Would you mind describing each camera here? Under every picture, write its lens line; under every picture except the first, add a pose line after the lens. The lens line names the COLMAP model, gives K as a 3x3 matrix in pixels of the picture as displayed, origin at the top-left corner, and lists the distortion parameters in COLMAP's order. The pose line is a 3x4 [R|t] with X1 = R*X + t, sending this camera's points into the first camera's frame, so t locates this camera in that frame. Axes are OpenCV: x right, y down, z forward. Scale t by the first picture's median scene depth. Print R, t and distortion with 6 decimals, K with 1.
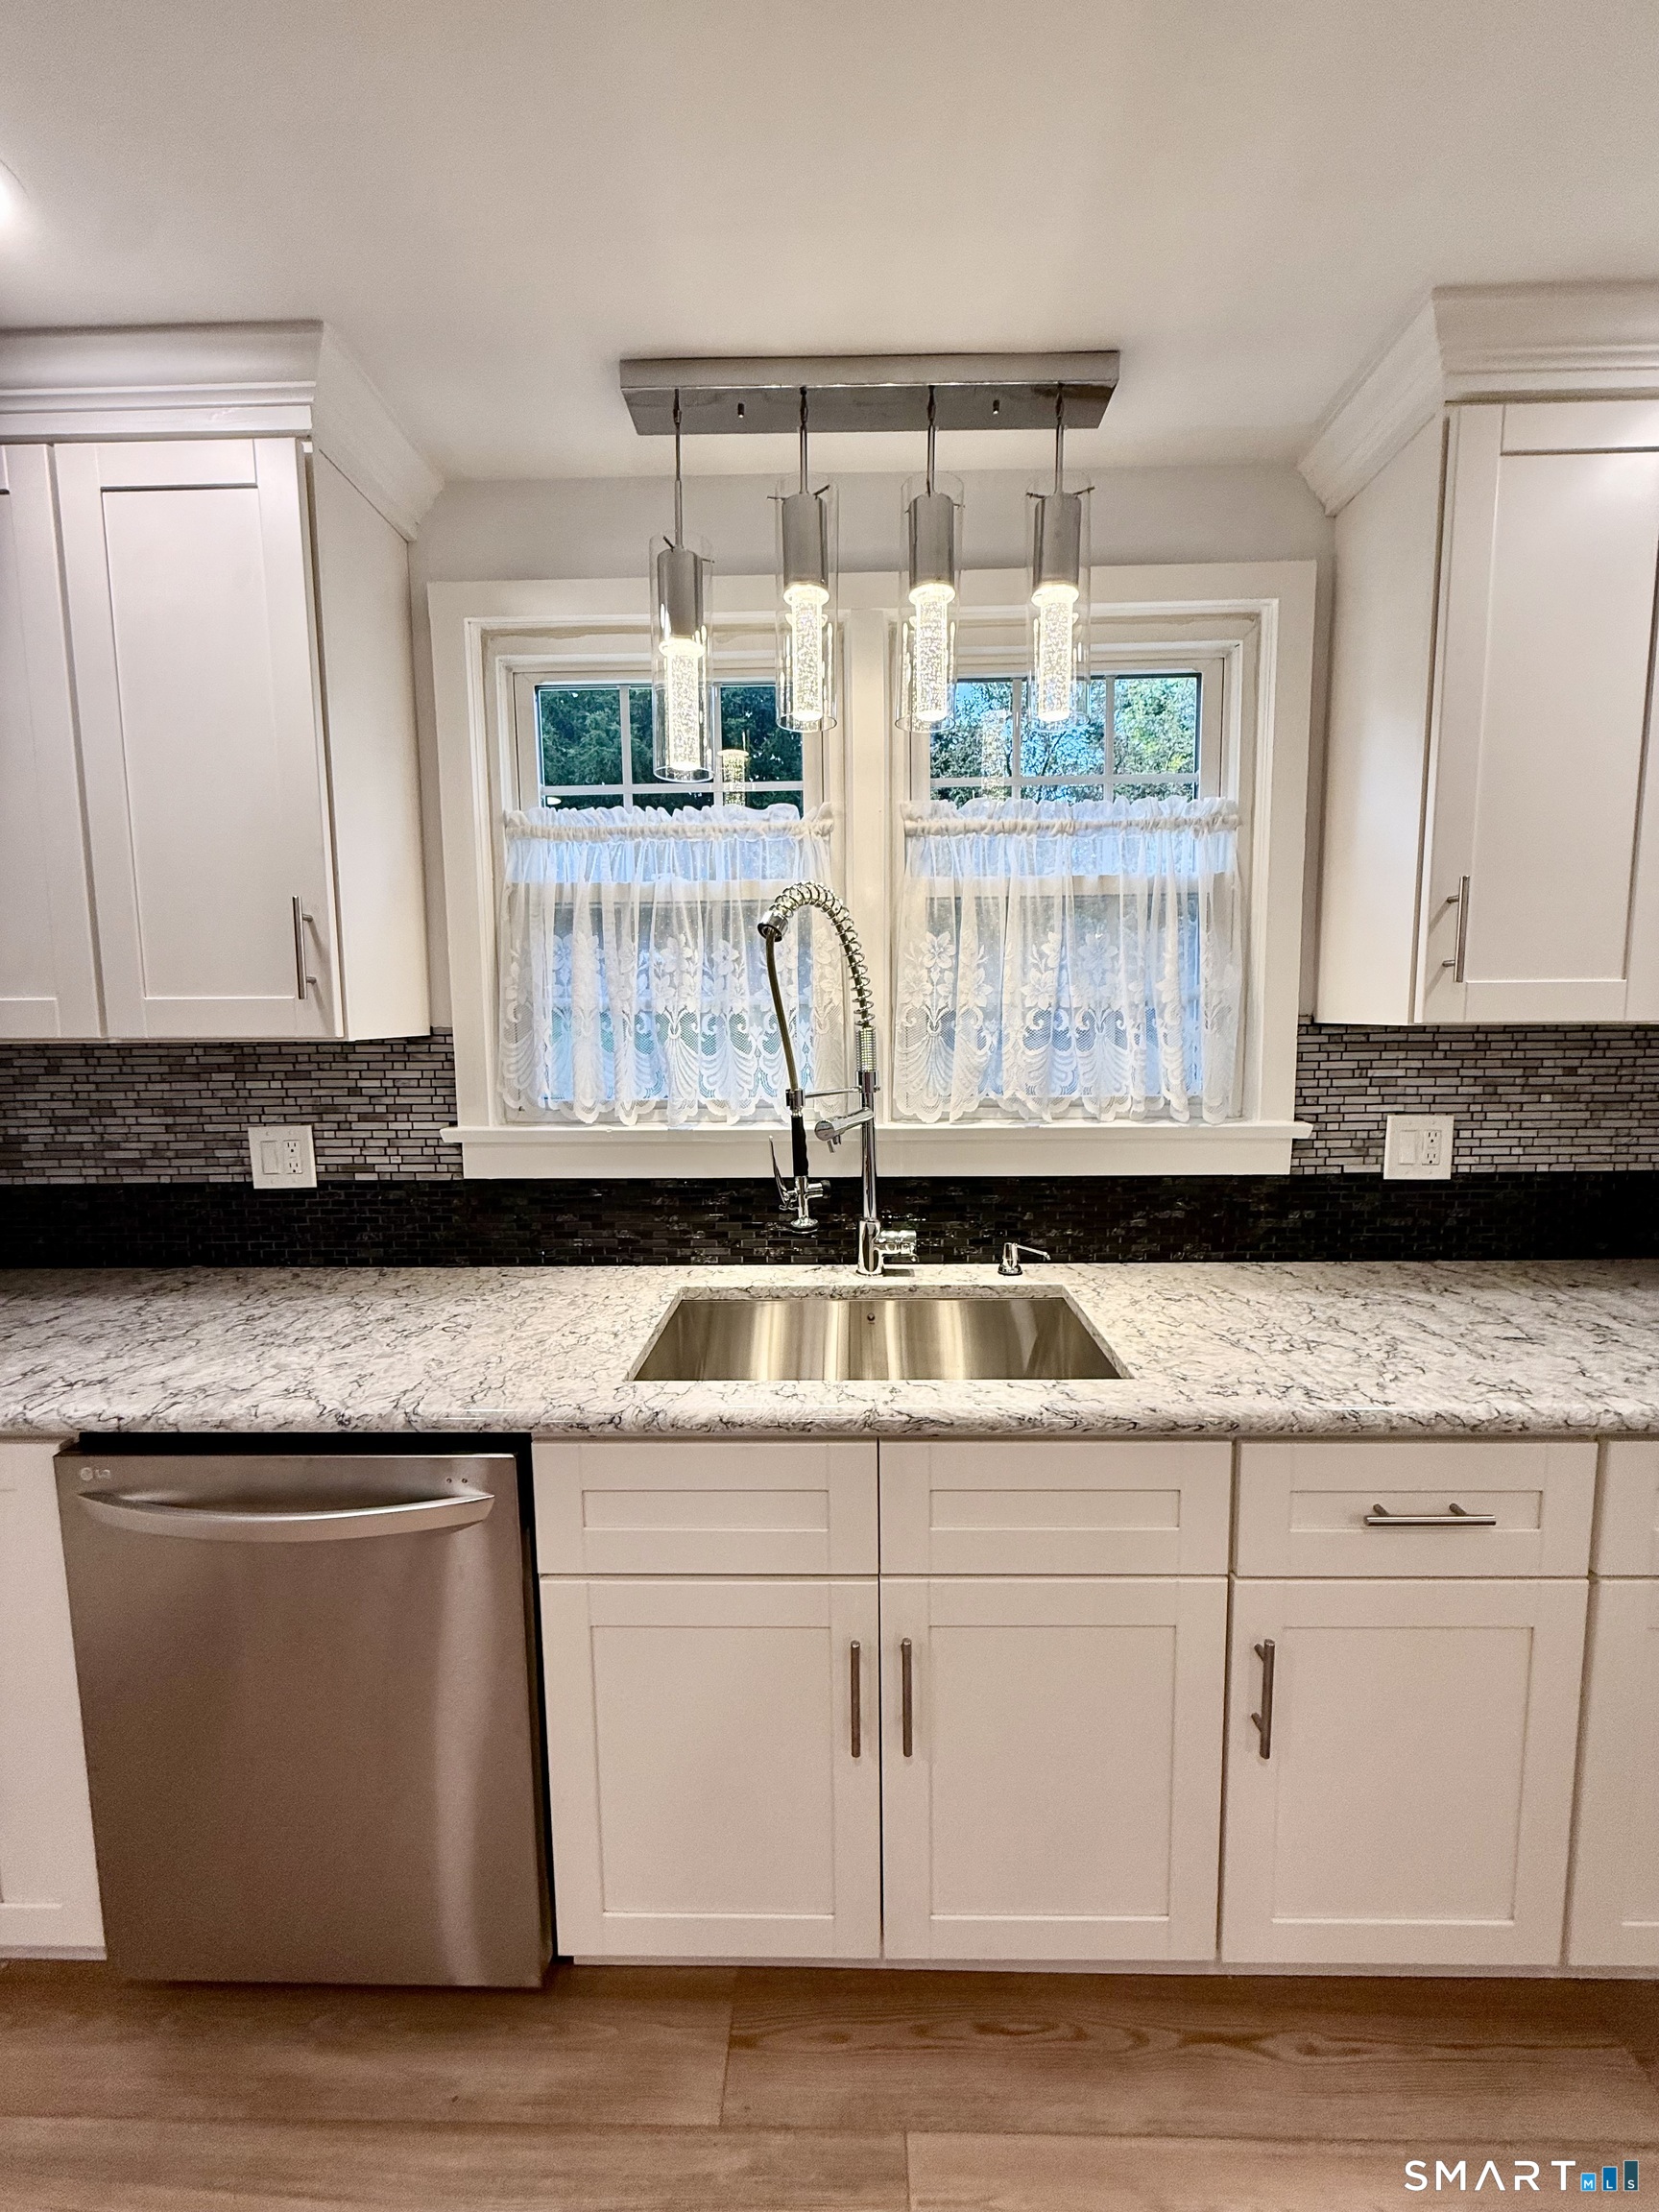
lens RADIAL K [[886.1, 0, 836.6], [0, 886.1, 1089.9], [0, 0, 1]] dist [0.000386, 0.000001]
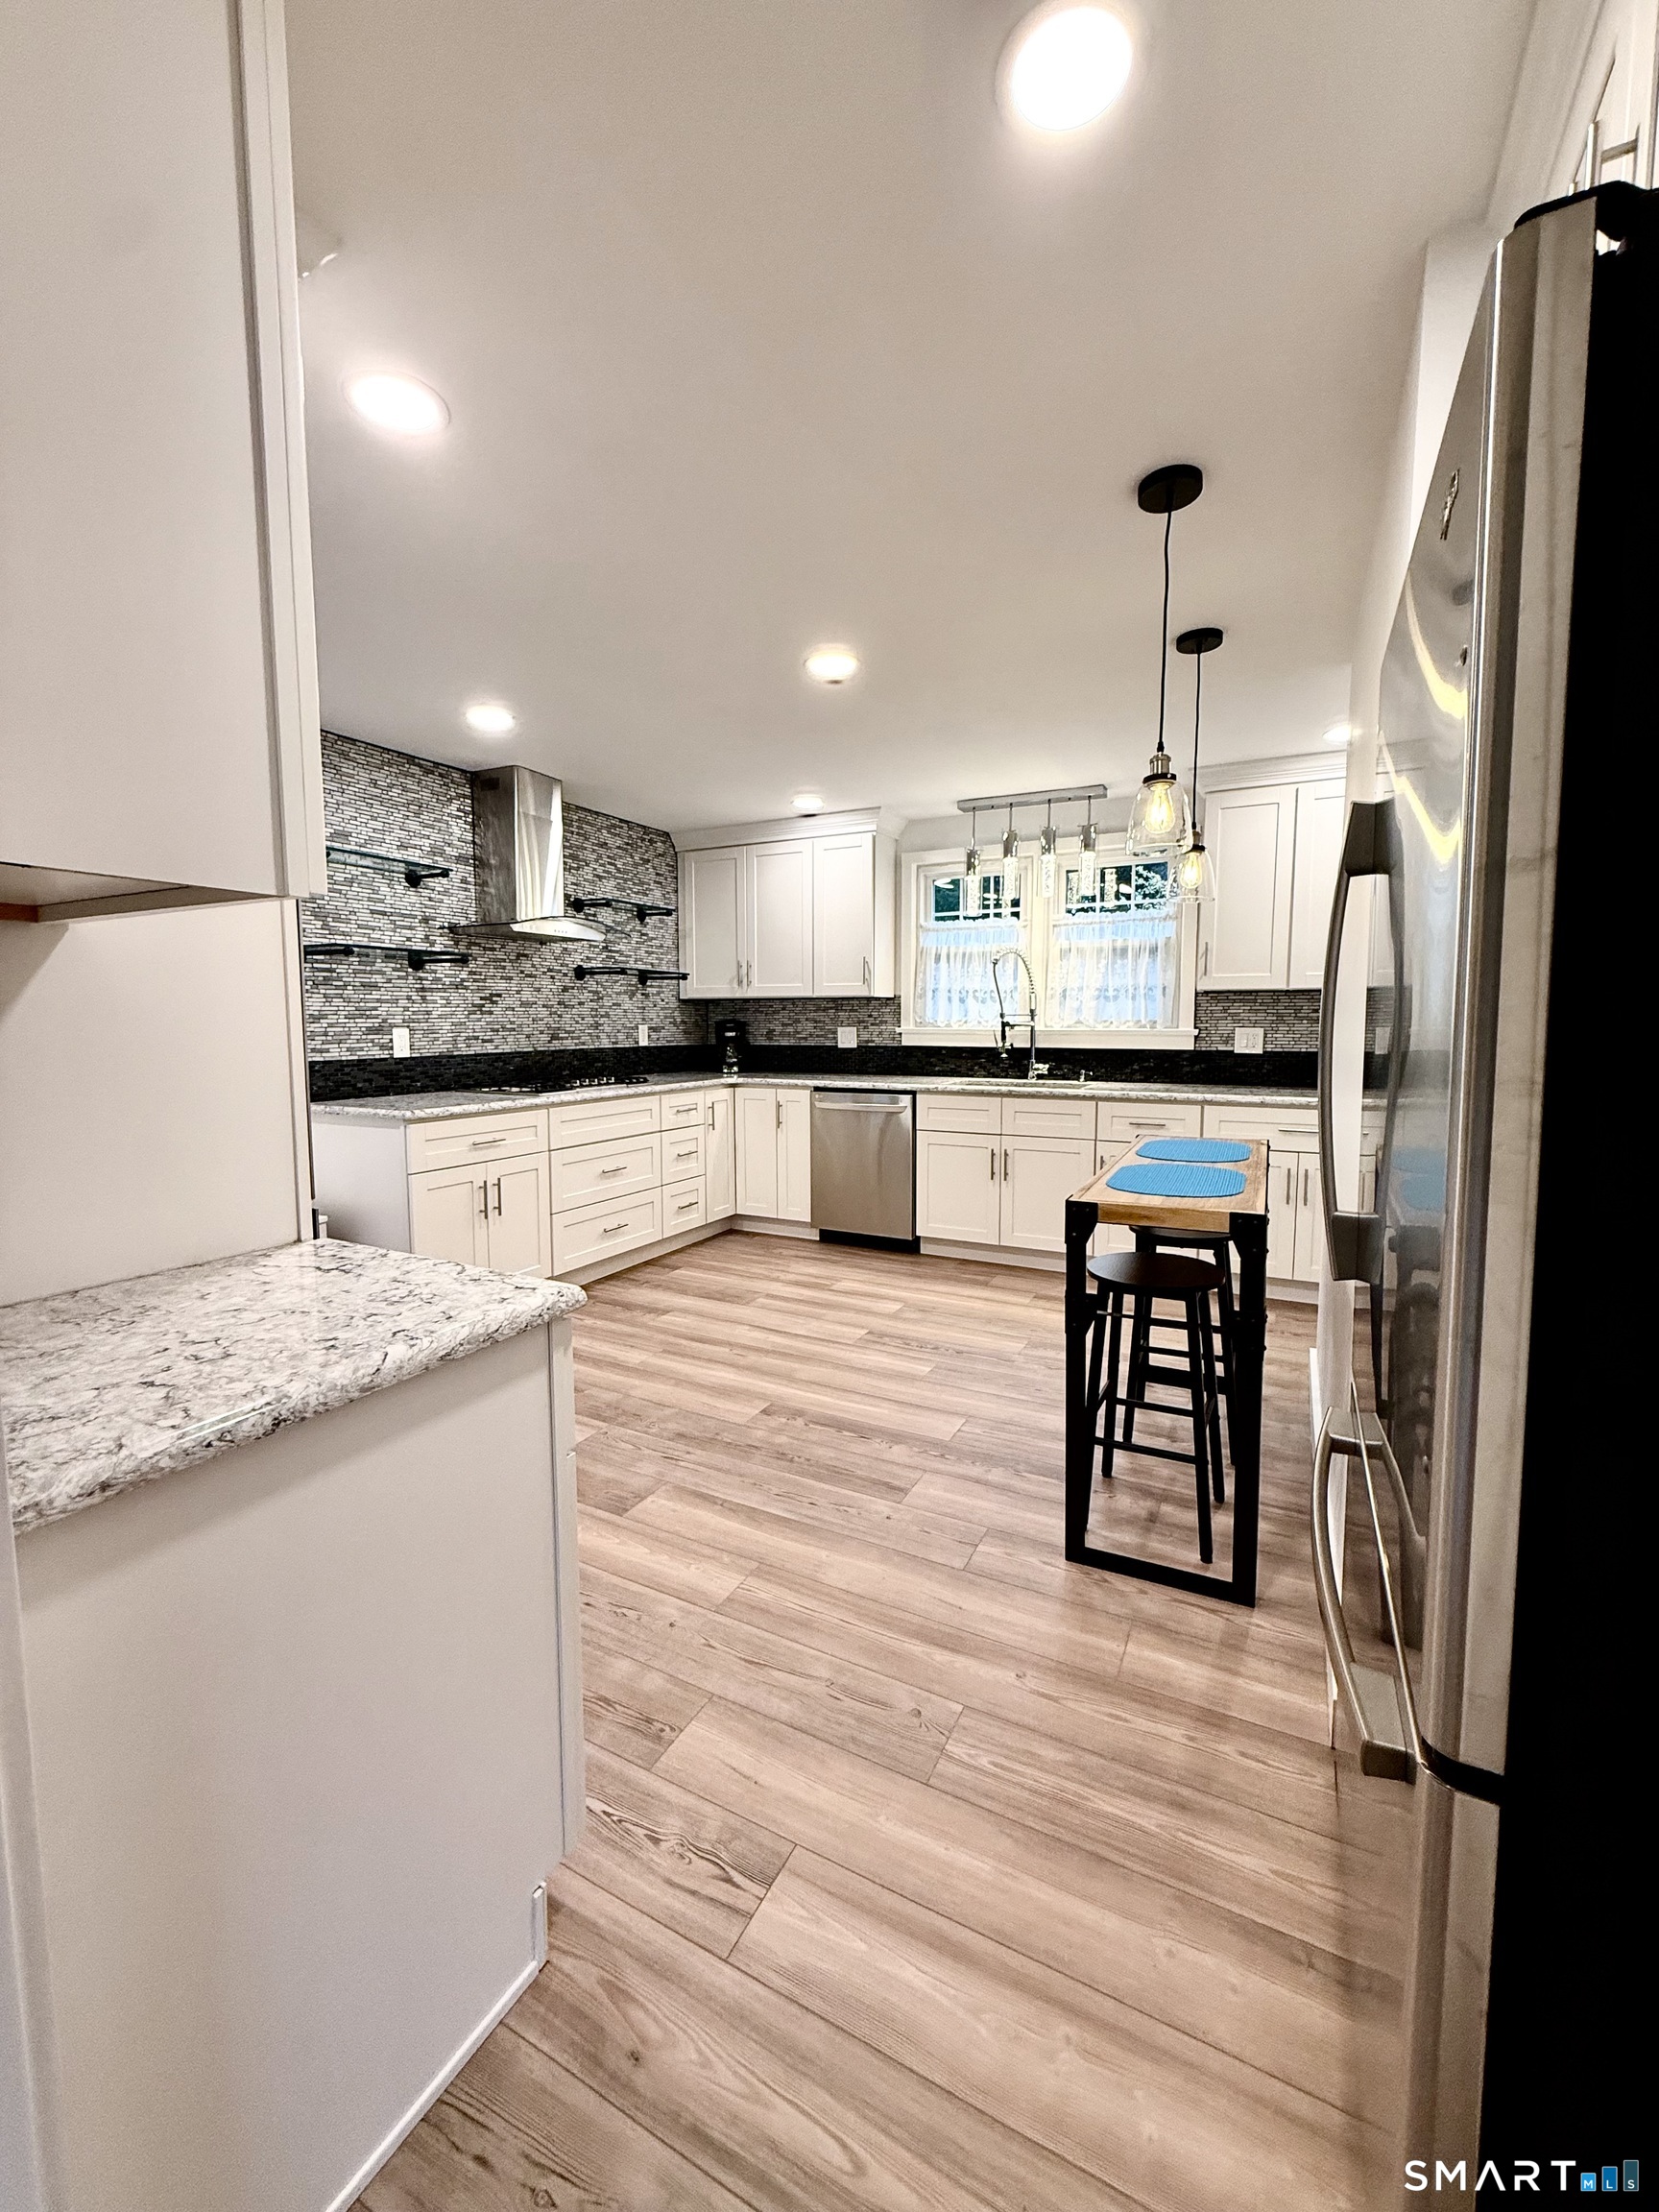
lens RADIAL K [[886.1, 0, 836.6], [0, 886.1, 1089.9], [0, 0, 1]] dist [0.000386, 0.000001]
pose [[0.896537, 0.044910, -0.440686, 0.724115], [-0.051334, 0.998678, -0.002660, 0.275516], [0.439984, 0.025007, 0.897657, -1.819735]]
